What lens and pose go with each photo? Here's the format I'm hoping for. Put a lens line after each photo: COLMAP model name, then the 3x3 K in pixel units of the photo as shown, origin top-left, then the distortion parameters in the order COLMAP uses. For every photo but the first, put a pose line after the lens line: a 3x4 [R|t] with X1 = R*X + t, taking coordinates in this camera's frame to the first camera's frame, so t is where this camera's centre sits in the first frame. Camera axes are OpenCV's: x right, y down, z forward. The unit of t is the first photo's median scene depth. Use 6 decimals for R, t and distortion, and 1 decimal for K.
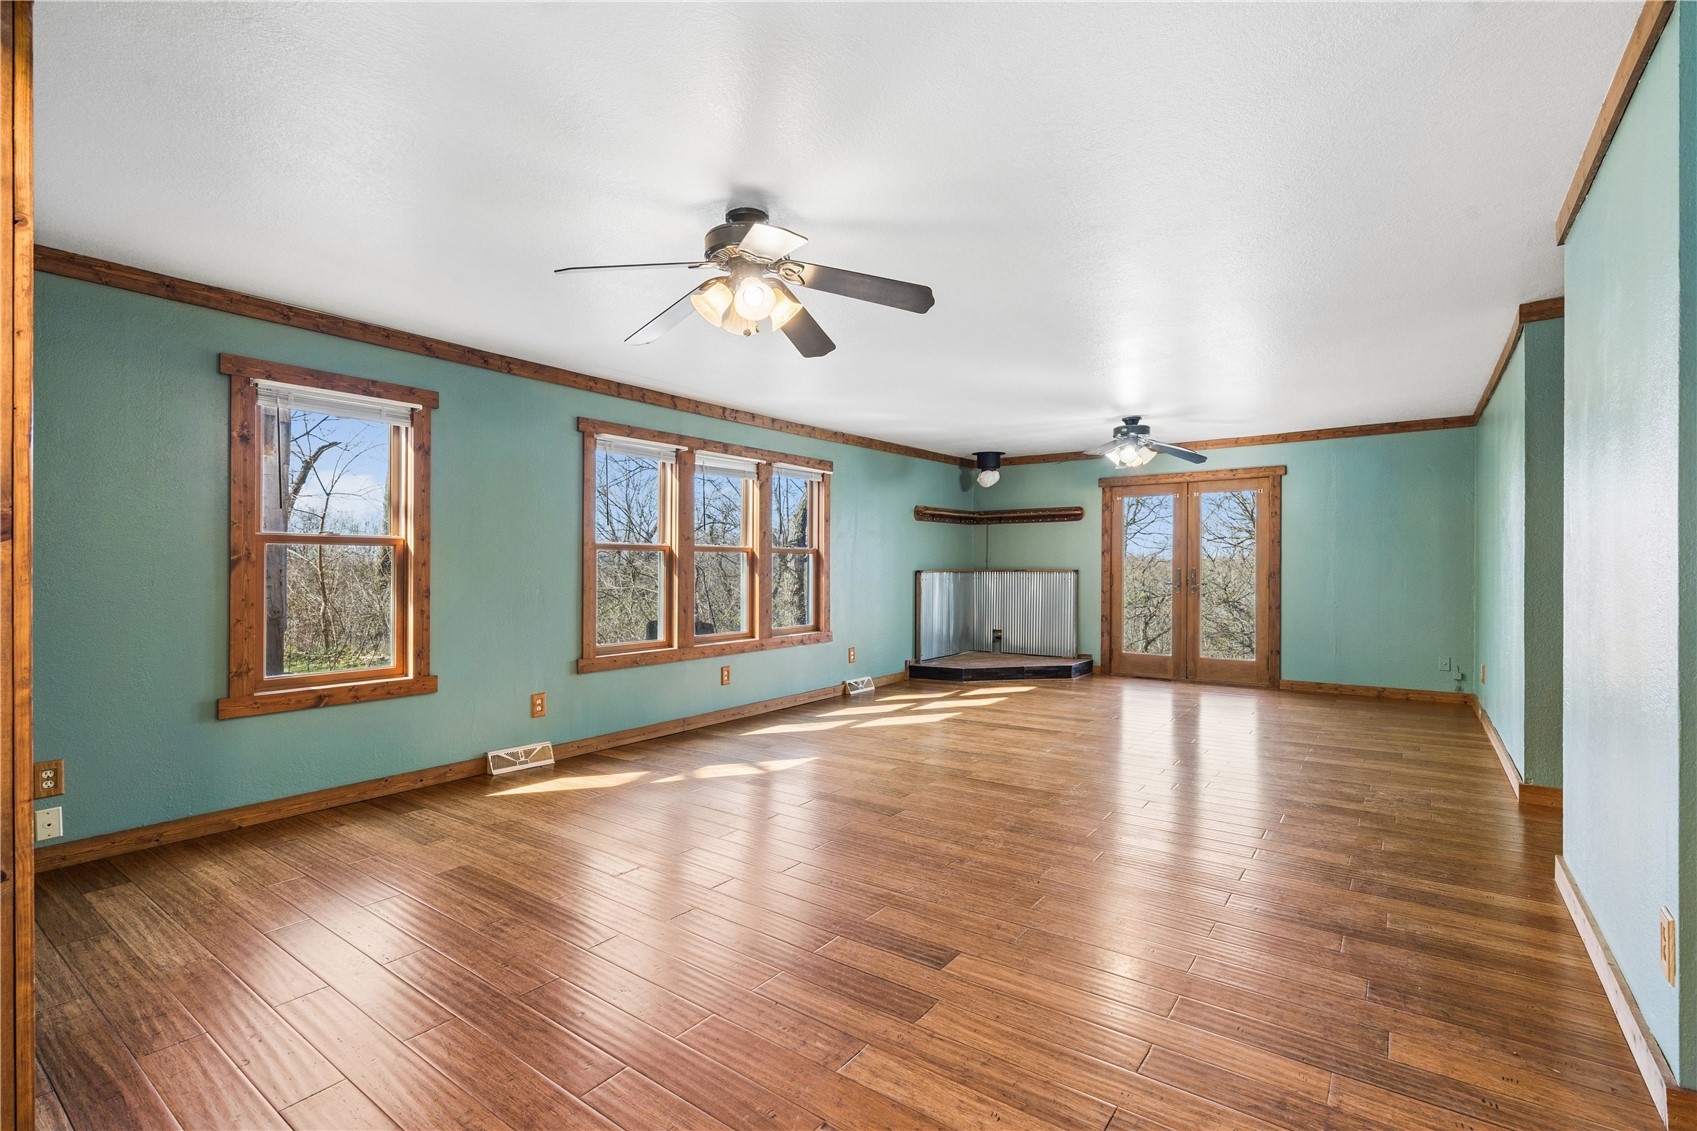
lens RADIAL K [[768.1, 0, 842.8], [0, 768.1, 566.3], [0, 0, 1]] dist [-0.002783, 0.000062]
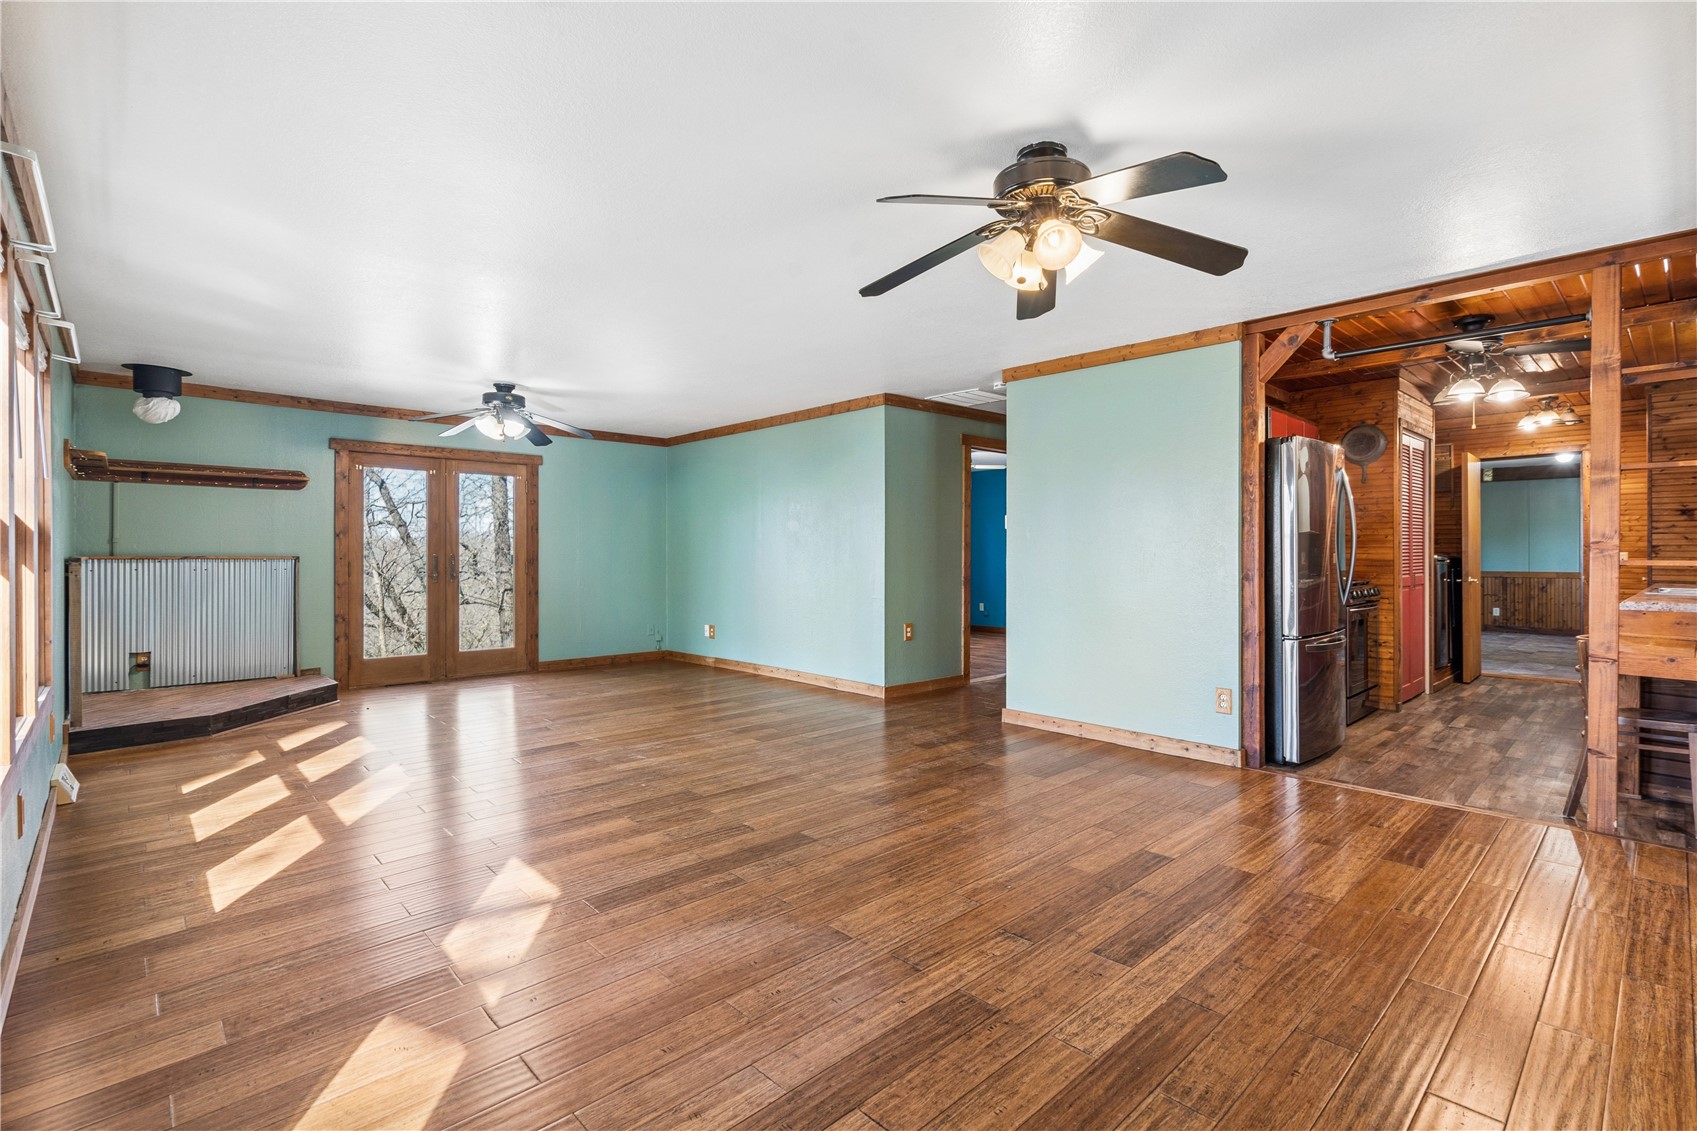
lens RADIAL K [[788.1, 0, 838.5], [0, 788.1, 565.7], [0, 0, 1]] dist [-0.003832, 0.000091]
pose [[0.182378, -0.012539, 0.983149, -0.402441], [-0.003226, 0.999906, 0.013352, 0.001802], [-0.983223, -0.005607, 0.182320, 0.409155]]
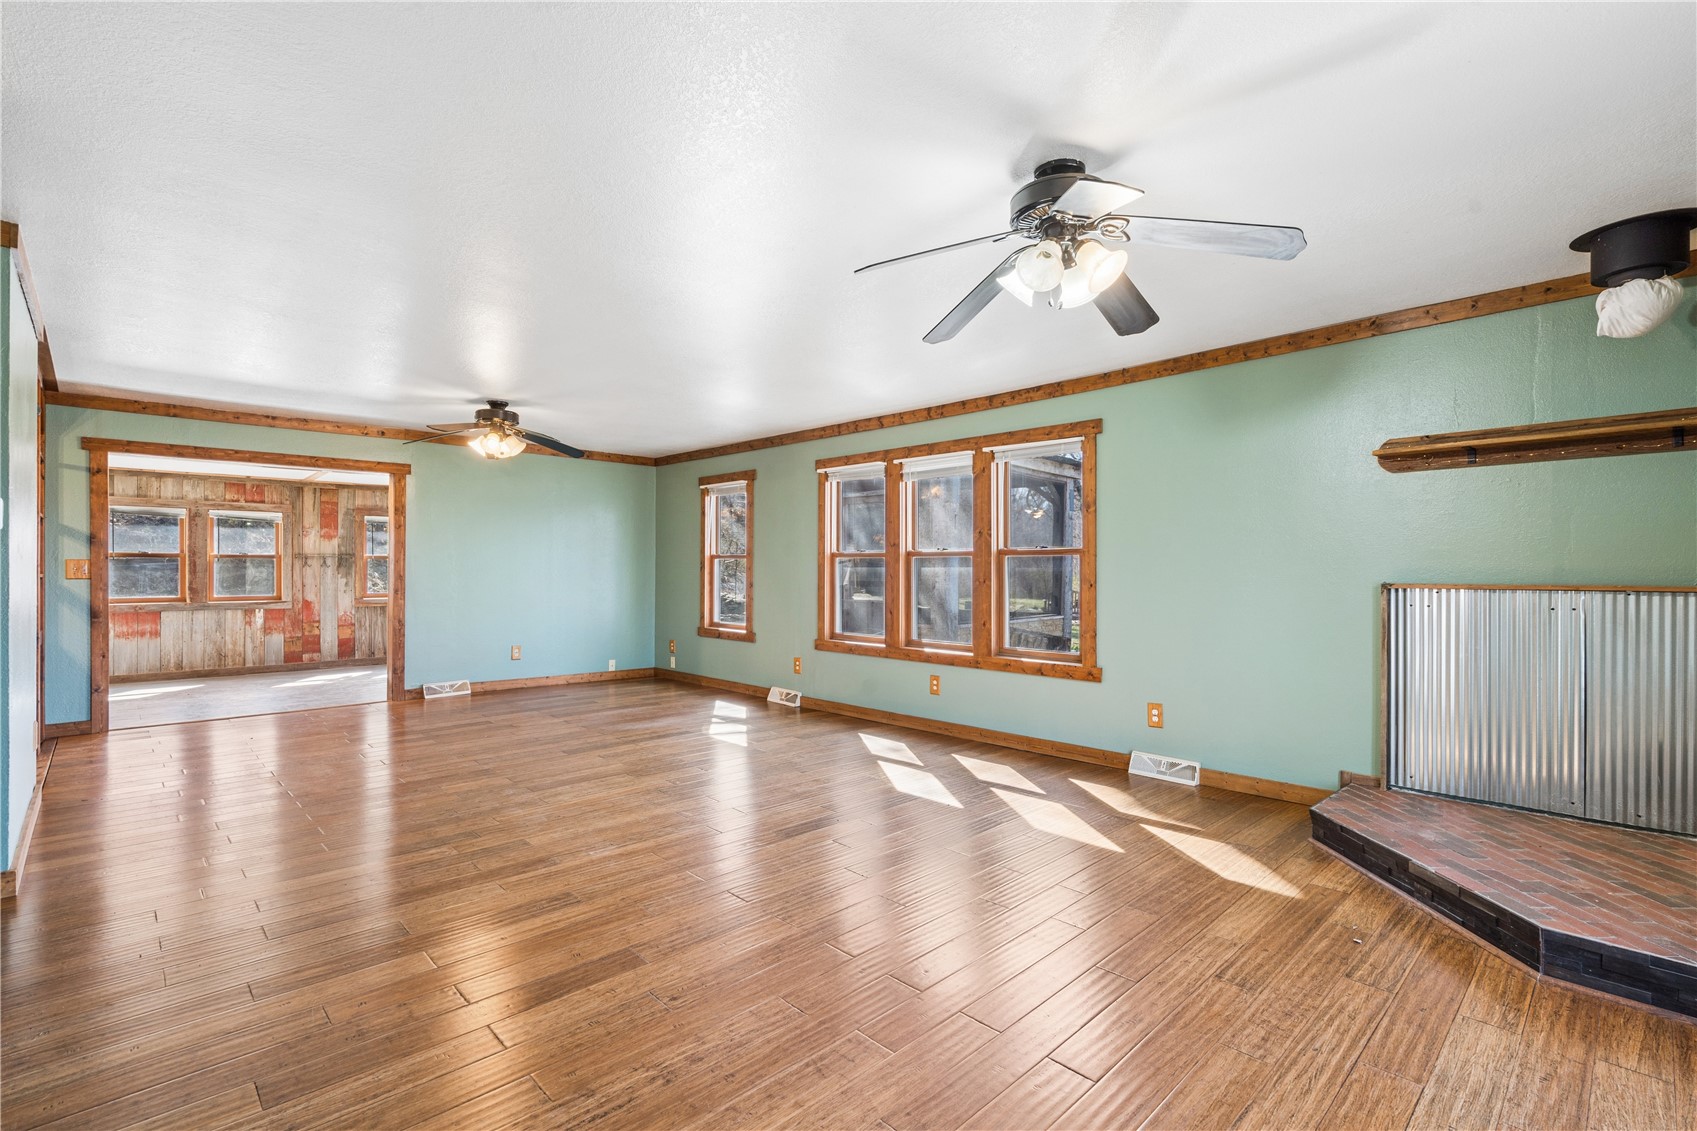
lens RADIAL K [[768.1, 0, 842.8], [0, 768.1, 566.3], [0, 0, 1]] dist [-0.002783, 0.000062]
pose [[-0.153482, -0.002031, -0.988149, 0.678100], [-0.000700, 0.999998, -0.001946, -0.003423], [0.988151, 0.000393, -0.153483, 0.858911]]
